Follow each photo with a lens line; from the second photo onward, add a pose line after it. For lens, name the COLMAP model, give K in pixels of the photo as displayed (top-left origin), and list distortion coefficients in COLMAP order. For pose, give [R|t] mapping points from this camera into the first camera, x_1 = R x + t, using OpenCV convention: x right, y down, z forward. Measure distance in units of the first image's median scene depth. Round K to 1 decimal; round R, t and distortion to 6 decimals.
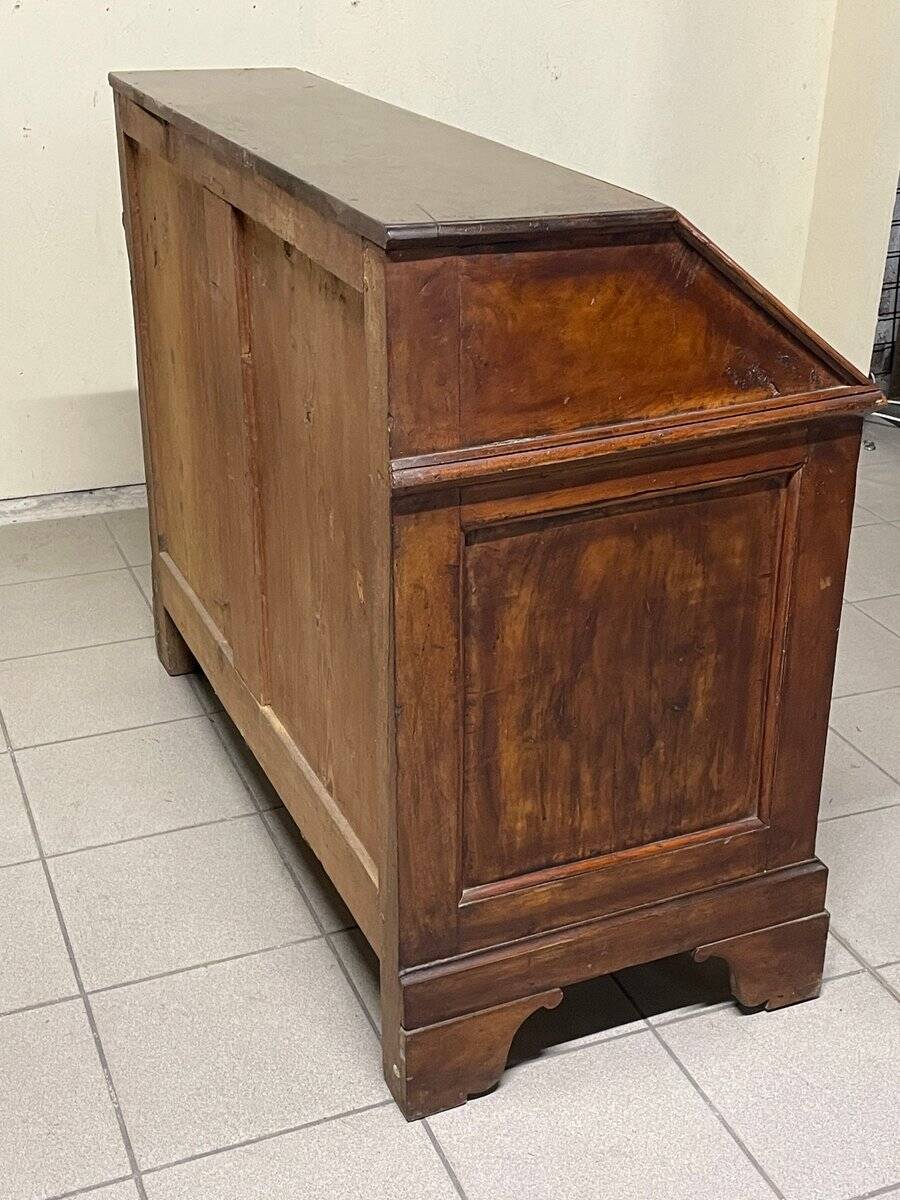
lens RADIAL K [[1577.4, 0, 462.8], [0, 1577.4, 598.8], [0, 0, 1]] dist [0.125299, -0.108141]
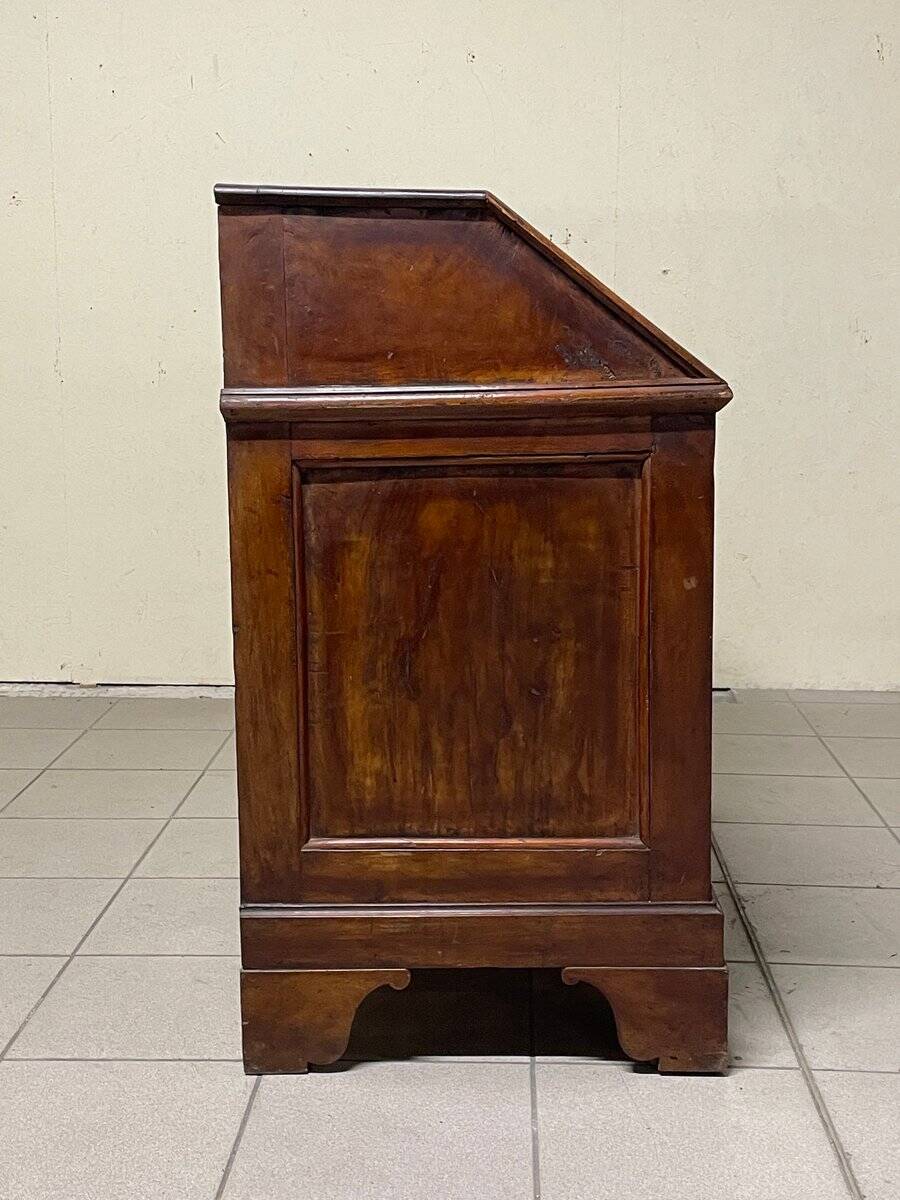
lens RADIAL K [[1577.4, 0, 462.8], [0, 1577.4, 598.8], [0, 0, 1]] dist [0.125299, -0.108141]
pose [[0.912677, 0.051250, -0.405455, 0.516132], [-0.162410, 0.955885, -0.244759, 0.275586], [0.375024, 0.289236, 0.880738, 0.062163]]
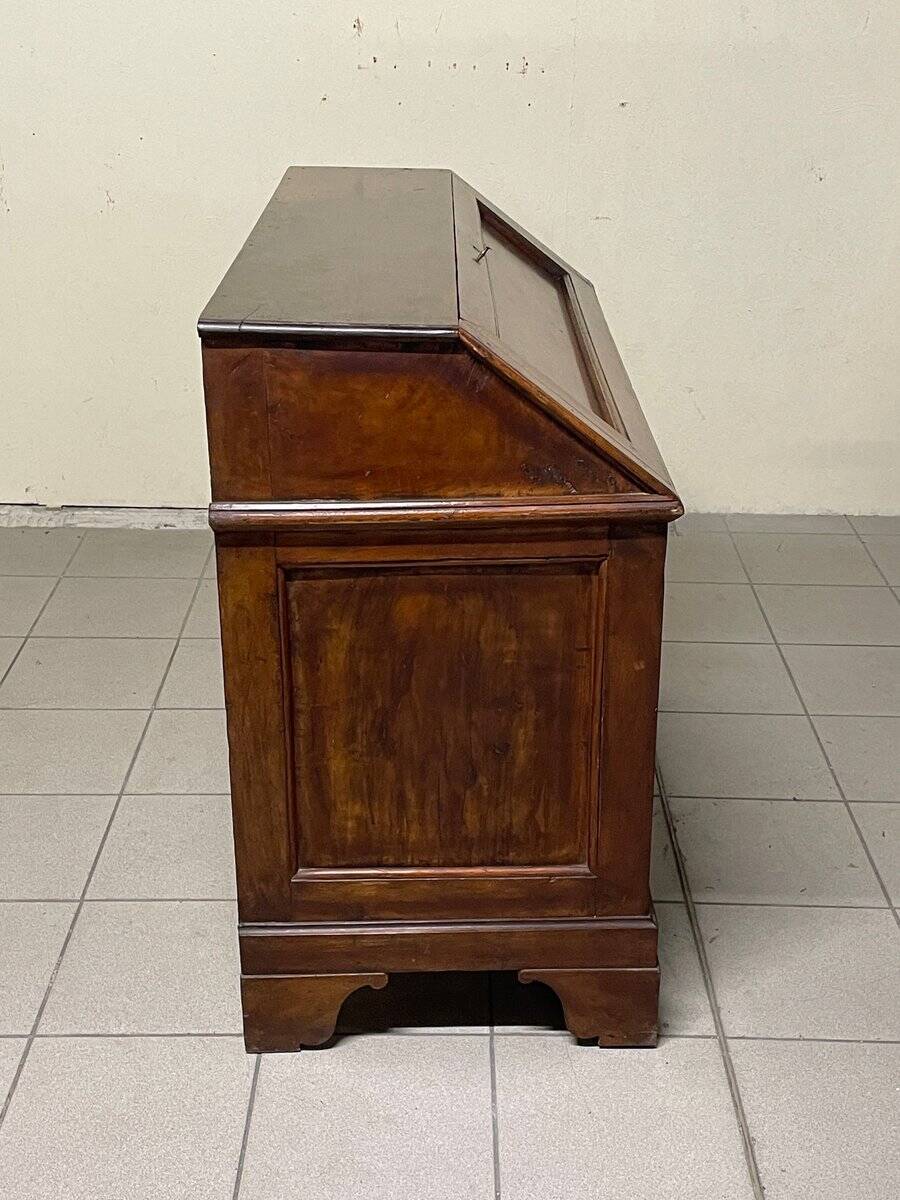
lens RADIAL K [[1577.4, 0, 462.8], [0, 1577.4, 598.8], [0, 0, 1]] dist [0.125299, -0.108141]
pose [[0.927268, 0.148328, -0.343763, 0.500057], [-0.158181, 0.987410, -0.000625, -0.036604], [0.339342, 0.054956, 0.939056, -0.095741]]
